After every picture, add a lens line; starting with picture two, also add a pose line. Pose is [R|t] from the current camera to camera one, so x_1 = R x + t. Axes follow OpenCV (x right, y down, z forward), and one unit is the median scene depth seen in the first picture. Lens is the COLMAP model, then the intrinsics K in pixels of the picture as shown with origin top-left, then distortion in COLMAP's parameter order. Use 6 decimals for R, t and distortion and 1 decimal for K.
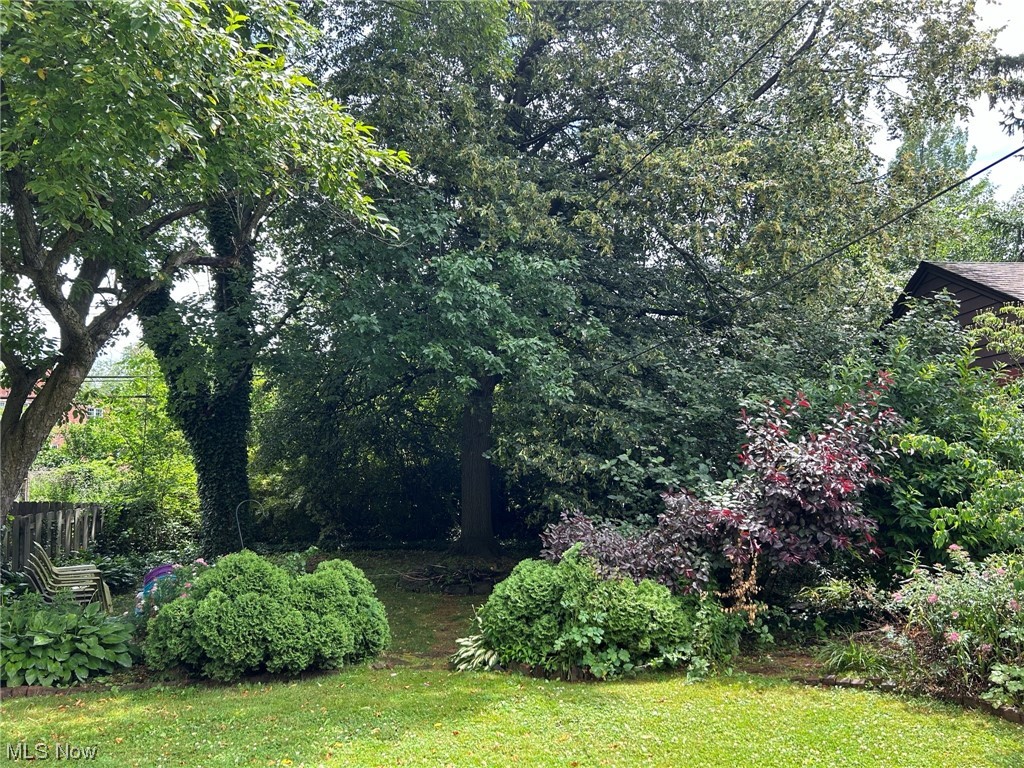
lens RADIAL K [[772.2, 0, 508.3], [0, 772.2, 390.1], [0, 0, 1]] dist [0.051733, -0.054225]
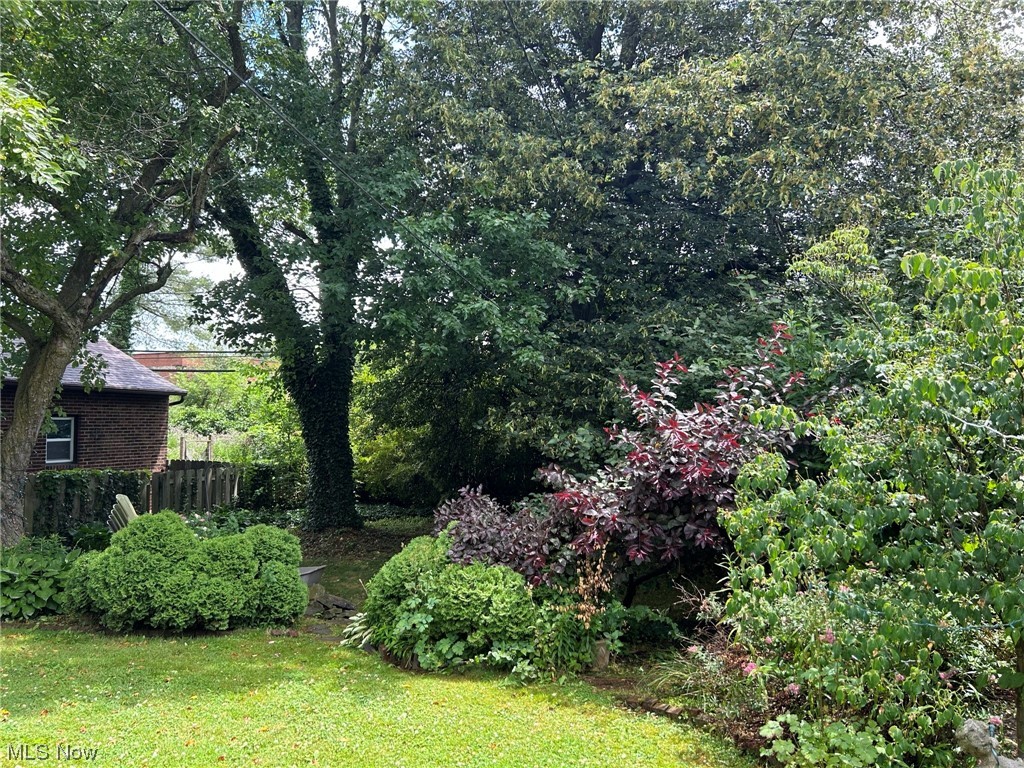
lens RADIAL K [[772.2, 0, 507.6], [0, 772.2, 381.3], [0, 0, 1]] dist [0.051733, -0.054225]
pose [[0.947542, 0.000050, -0.319630, 0.478224], [0.007470, 0.999723, 0.022301, 0.012259], [0.319543, -0.023519, 0.947280, 0.167309]]
